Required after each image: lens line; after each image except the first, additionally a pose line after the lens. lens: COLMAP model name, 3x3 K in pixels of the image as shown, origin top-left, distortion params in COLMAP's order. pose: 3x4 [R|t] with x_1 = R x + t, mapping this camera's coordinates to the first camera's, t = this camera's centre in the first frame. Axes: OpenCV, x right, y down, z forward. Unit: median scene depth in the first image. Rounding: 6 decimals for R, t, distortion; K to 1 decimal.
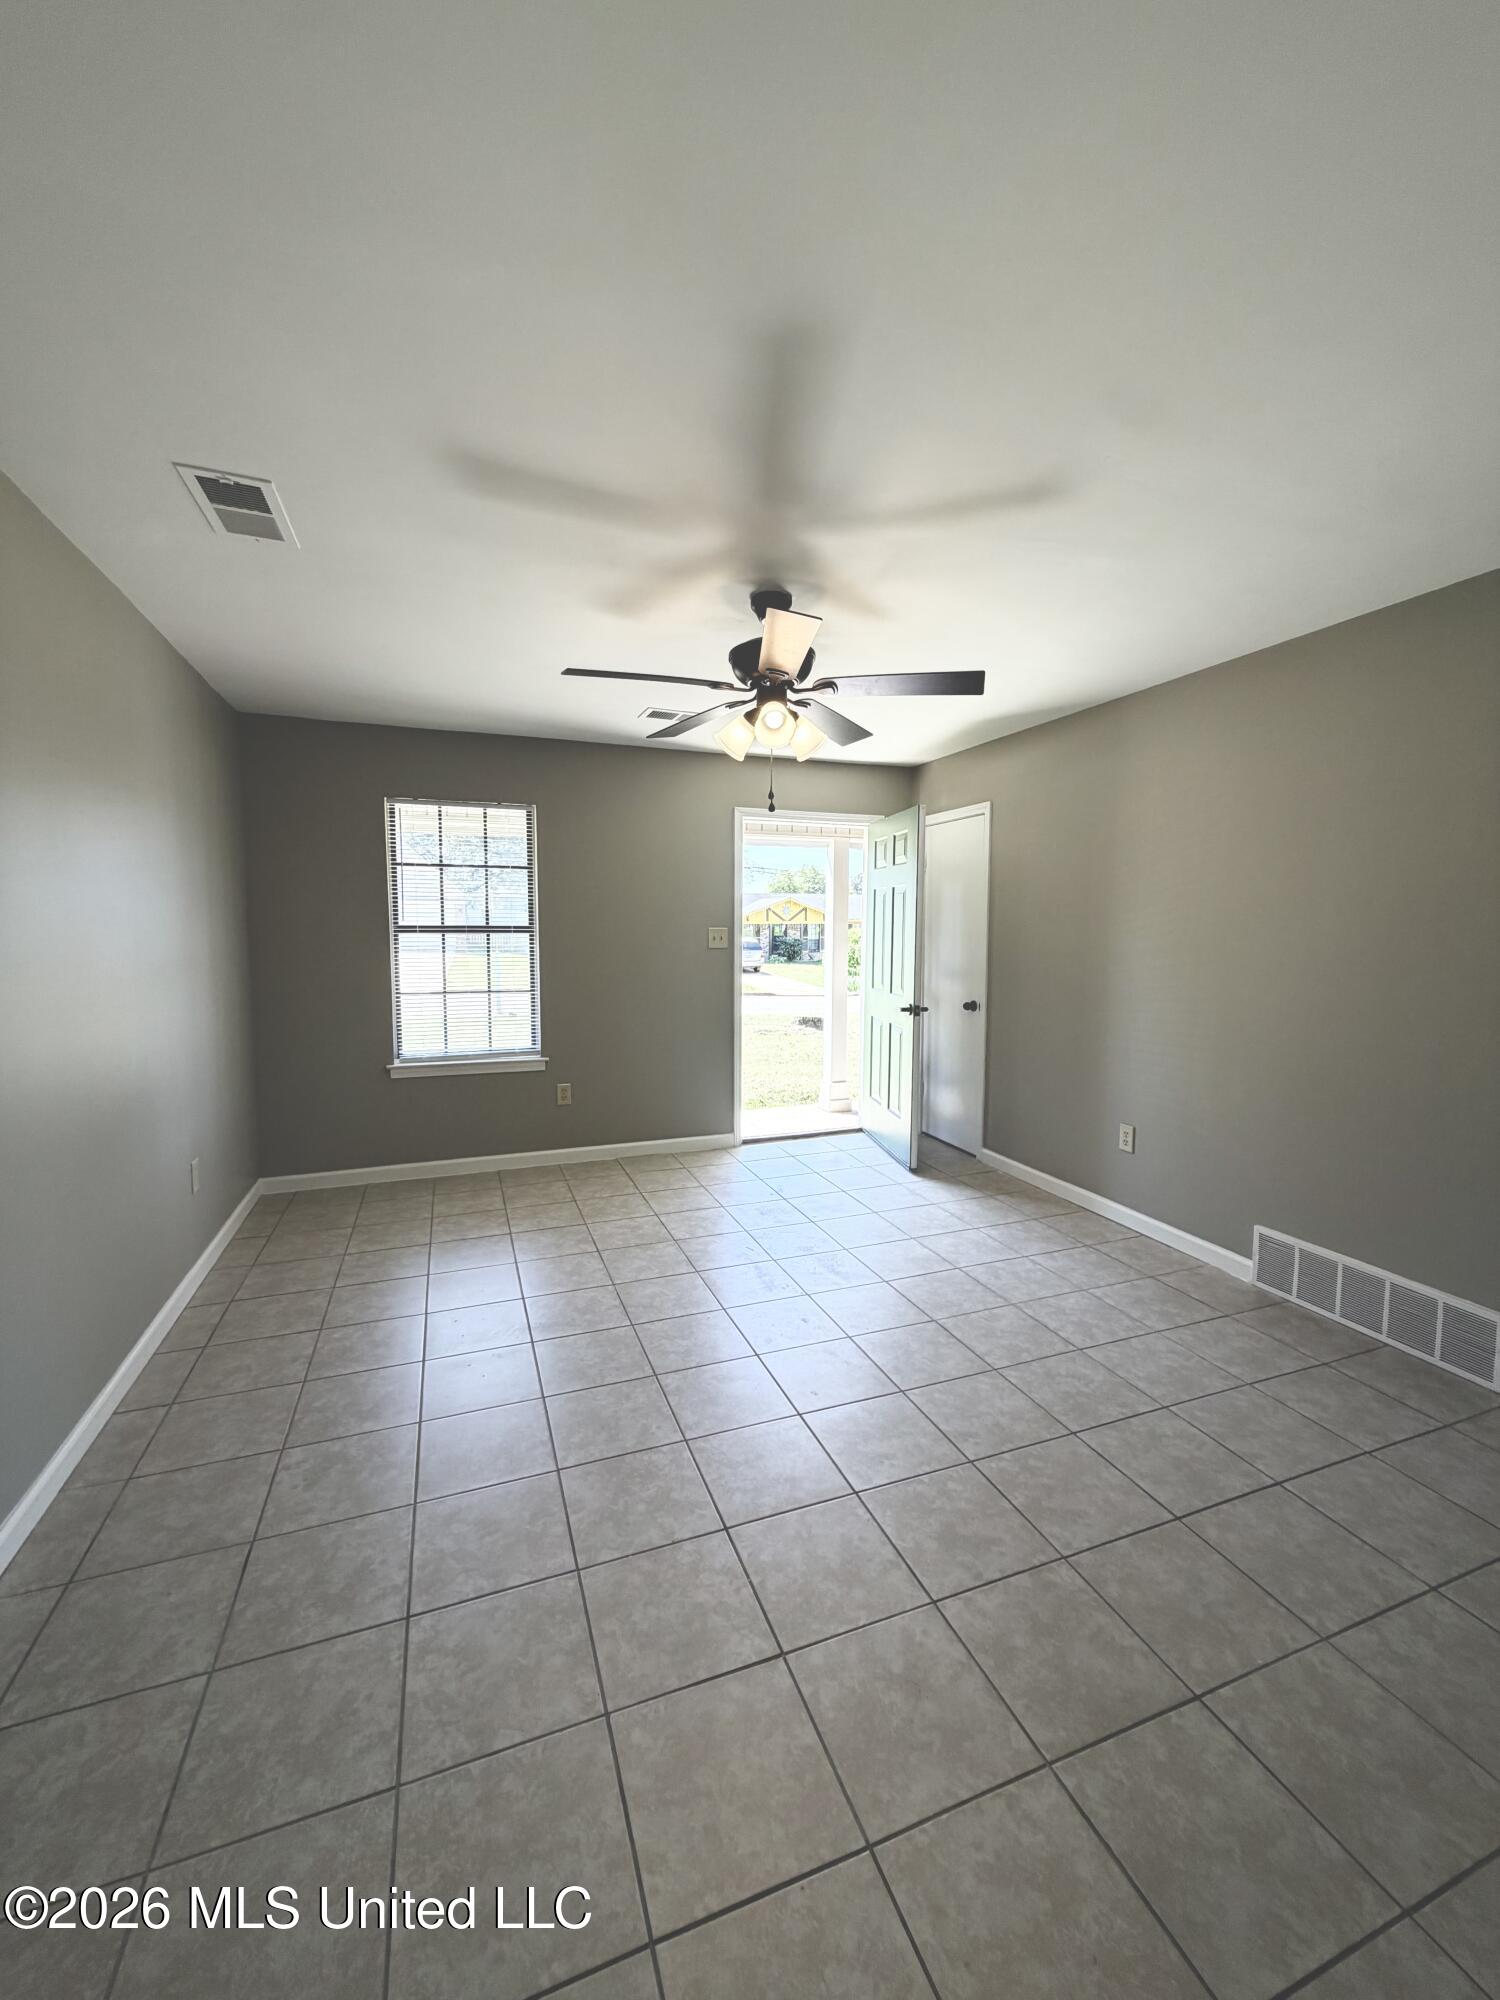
lens RADIAL K [[794.4, 0, 753.3], [0, 794.4, 996.5], [0, 0, 1]] dist [-0.002827, -0.000171]
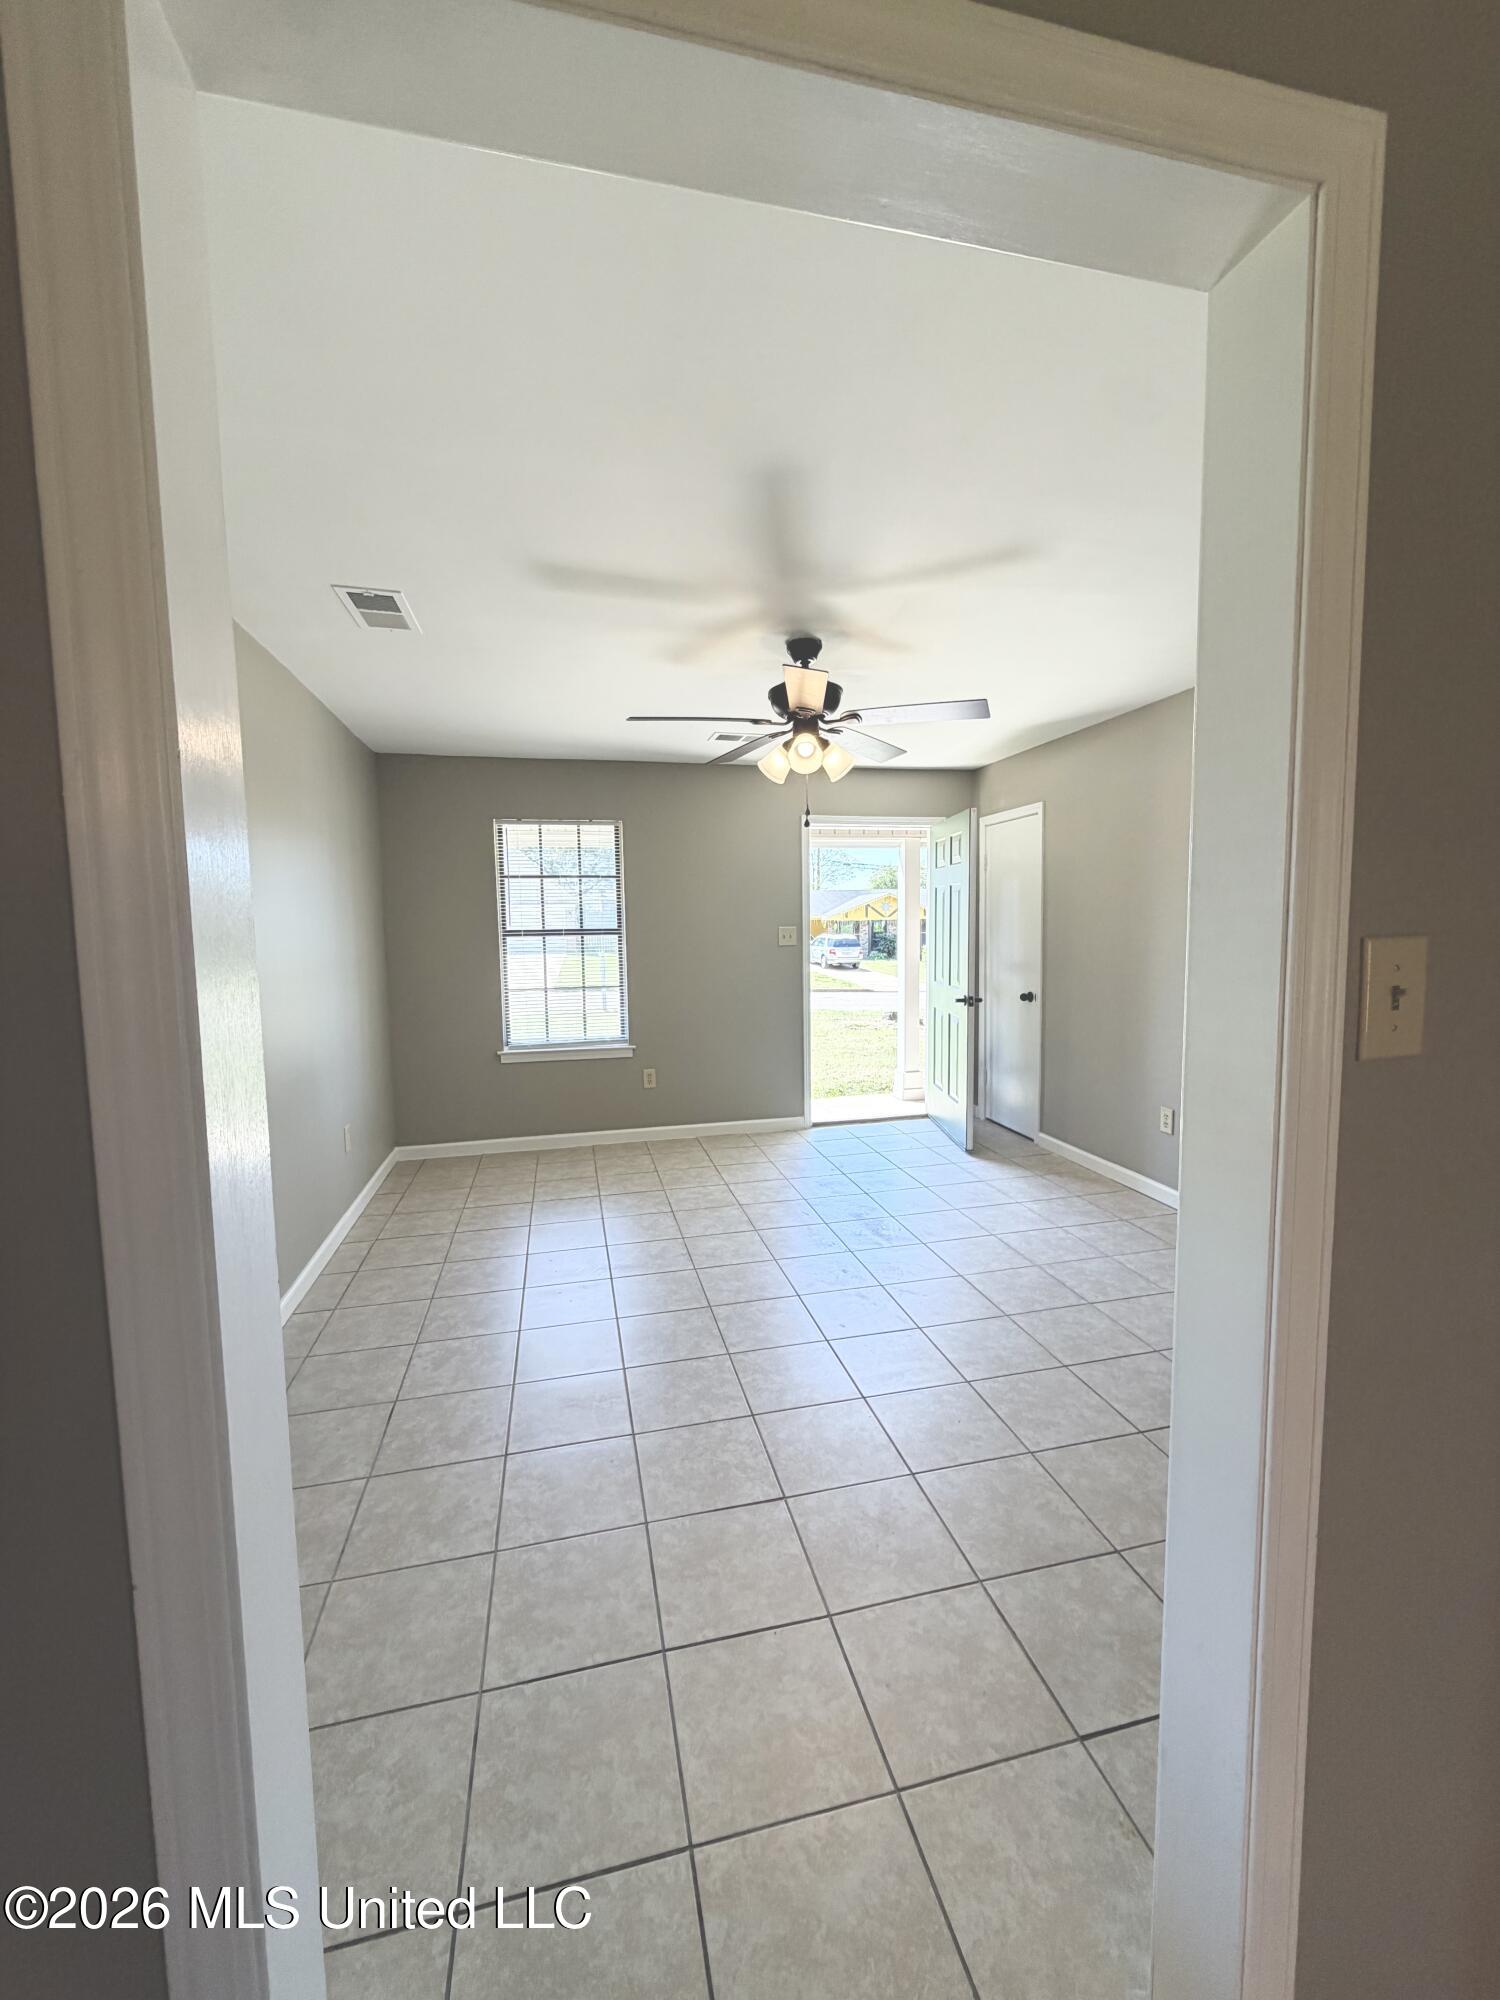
lens RADIAL K [[794.4, 0, 753.3], [0, 794.4, 996.5], [0, 0, 1]] dist [-0.002827, -0.000171]
pose [[0.991649, -0.007619, -0.128739, 0.079868], [0.008044, 0.999964, 0.002784, 0.008958], [0.128713, -0.003796, 0.991675, -0.137197]]
